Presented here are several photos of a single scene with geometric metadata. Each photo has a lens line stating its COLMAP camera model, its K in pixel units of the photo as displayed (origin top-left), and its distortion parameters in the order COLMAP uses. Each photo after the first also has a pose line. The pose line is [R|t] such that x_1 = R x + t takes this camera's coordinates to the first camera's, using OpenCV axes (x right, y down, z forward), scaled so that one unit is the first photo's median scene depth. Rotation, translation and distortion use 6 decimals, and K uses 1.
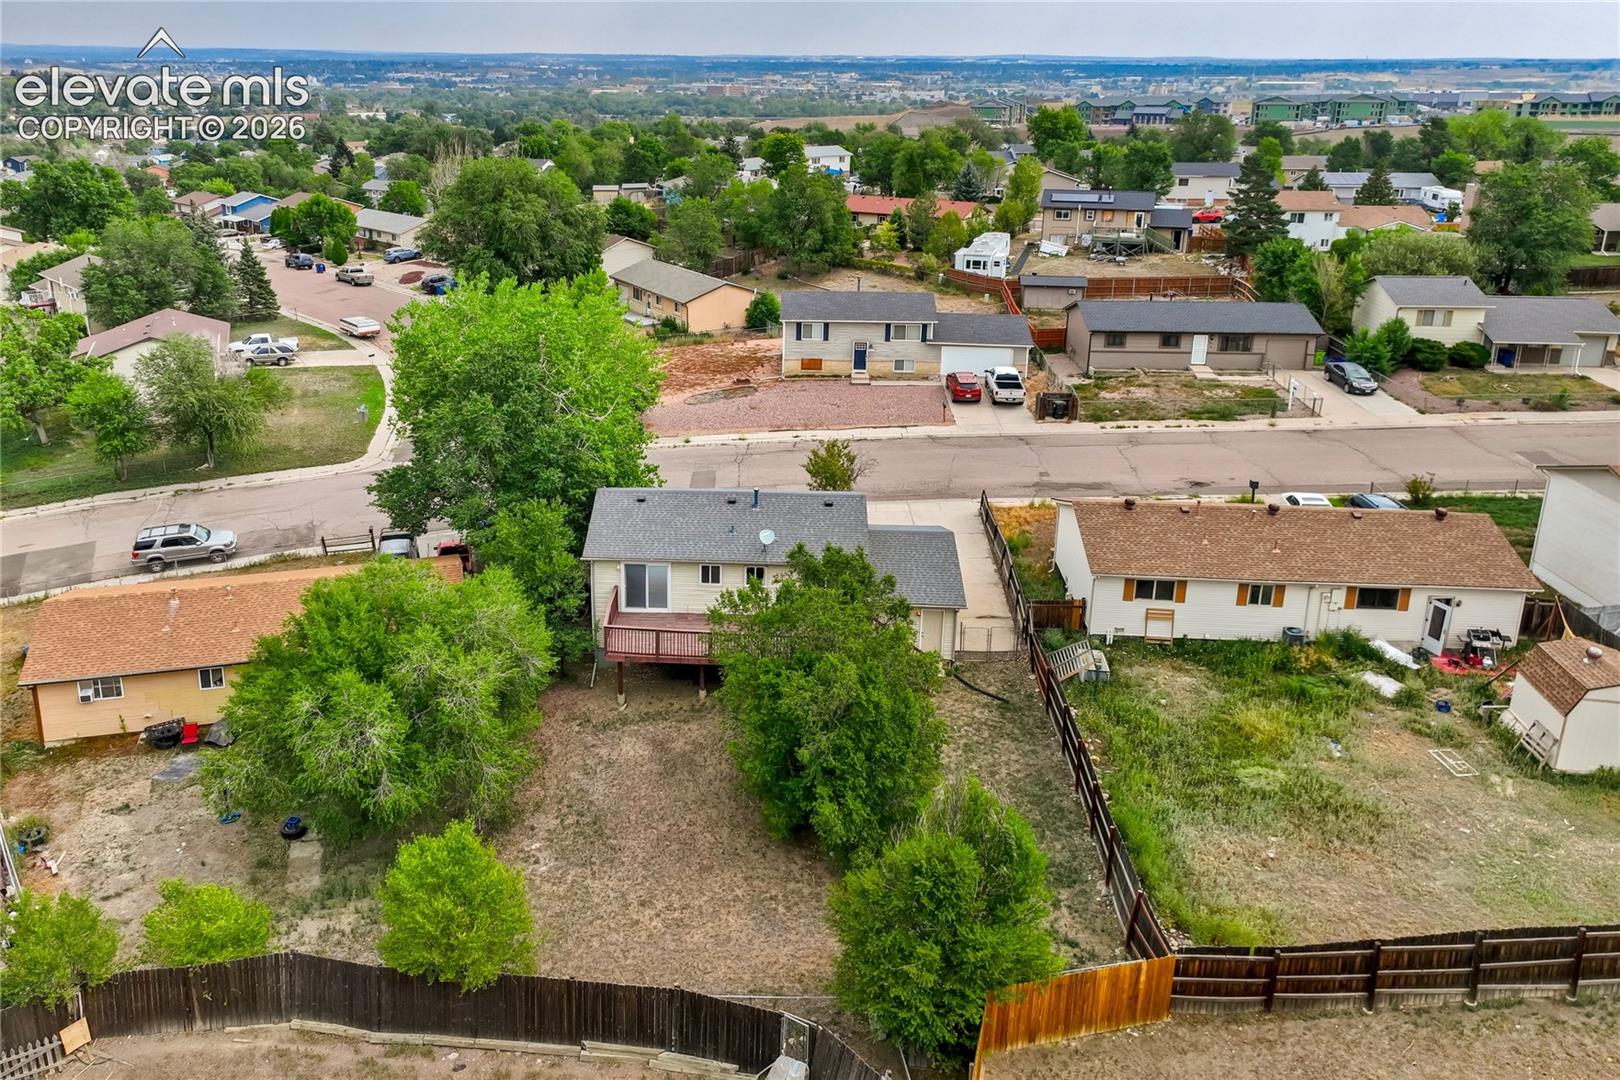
lens RADIAL K [[1185.4, 0, 800.4], [0, 1185.4, 551.9], [0, 0, 1]] dist [-0.008654, 0.034299]
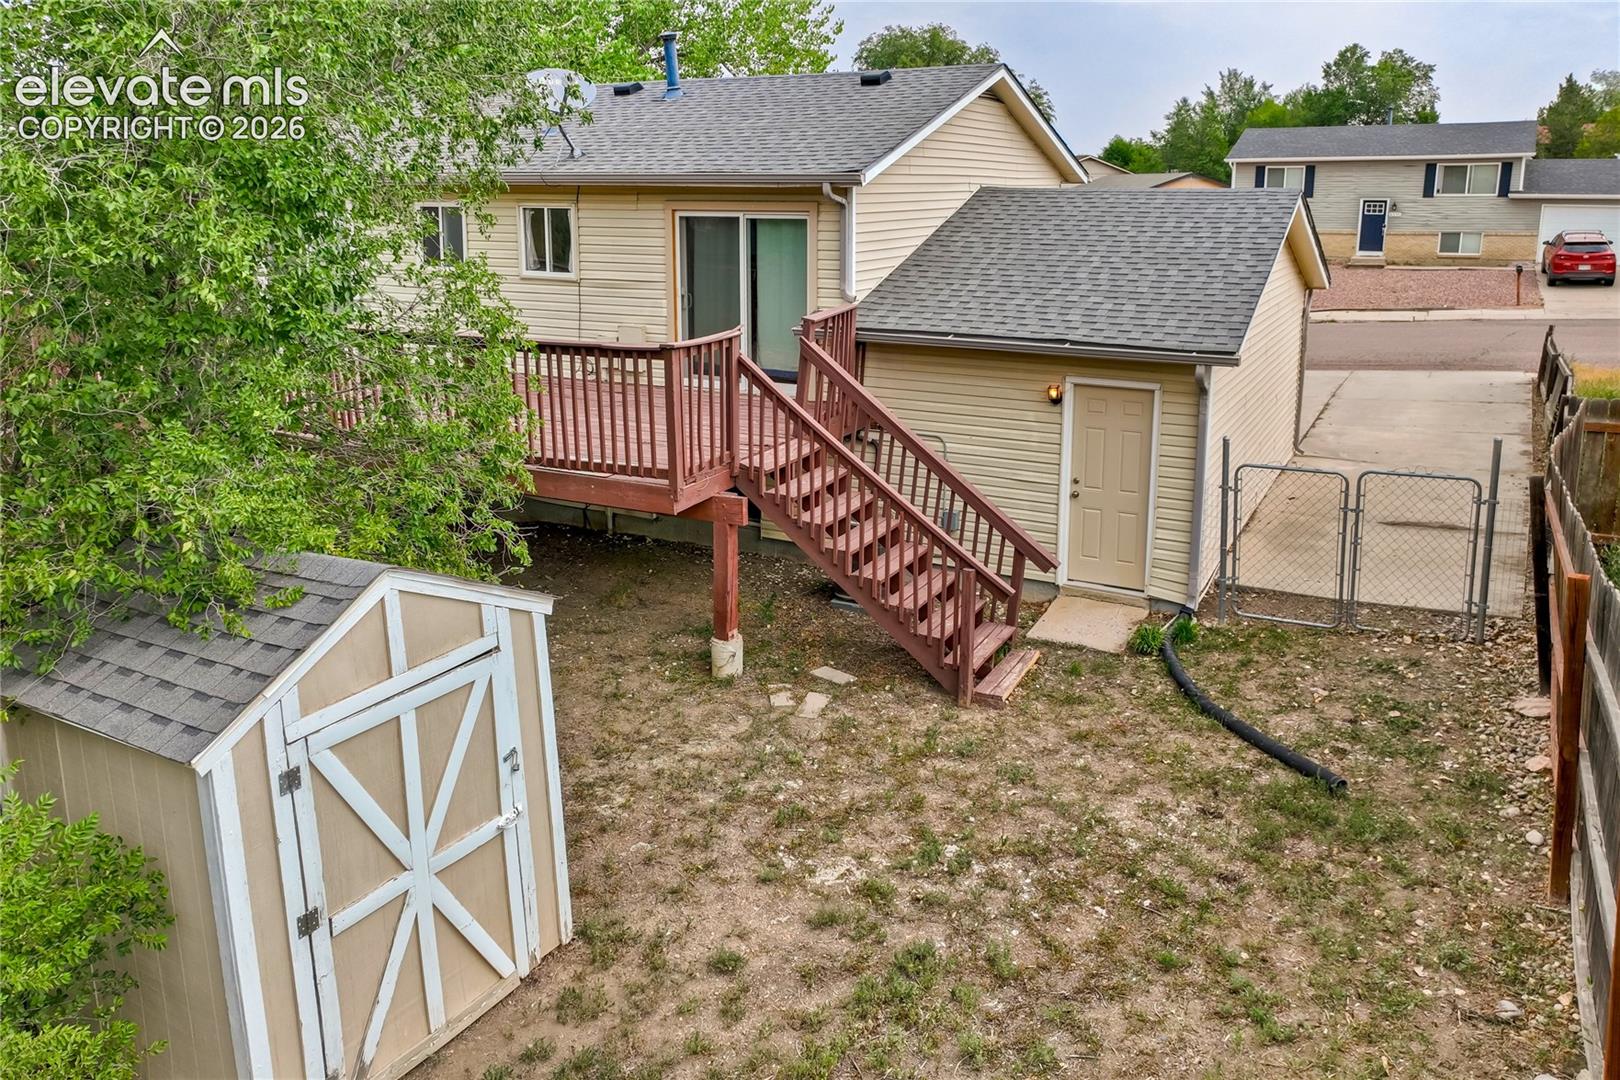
lens RADIAL K [[1185.4, 0, 800.4], [0, 1185.4, 551.9], [0, 0, 1]] dist [-0.008654, 0.034299]
pose [[0.880085, 0.094261, -0.465366, 0.091074], [-0.125488, 0.991423, -0.036504, 0.051511], [0.457934, 0.090524, 0.884365, 0.377270]]
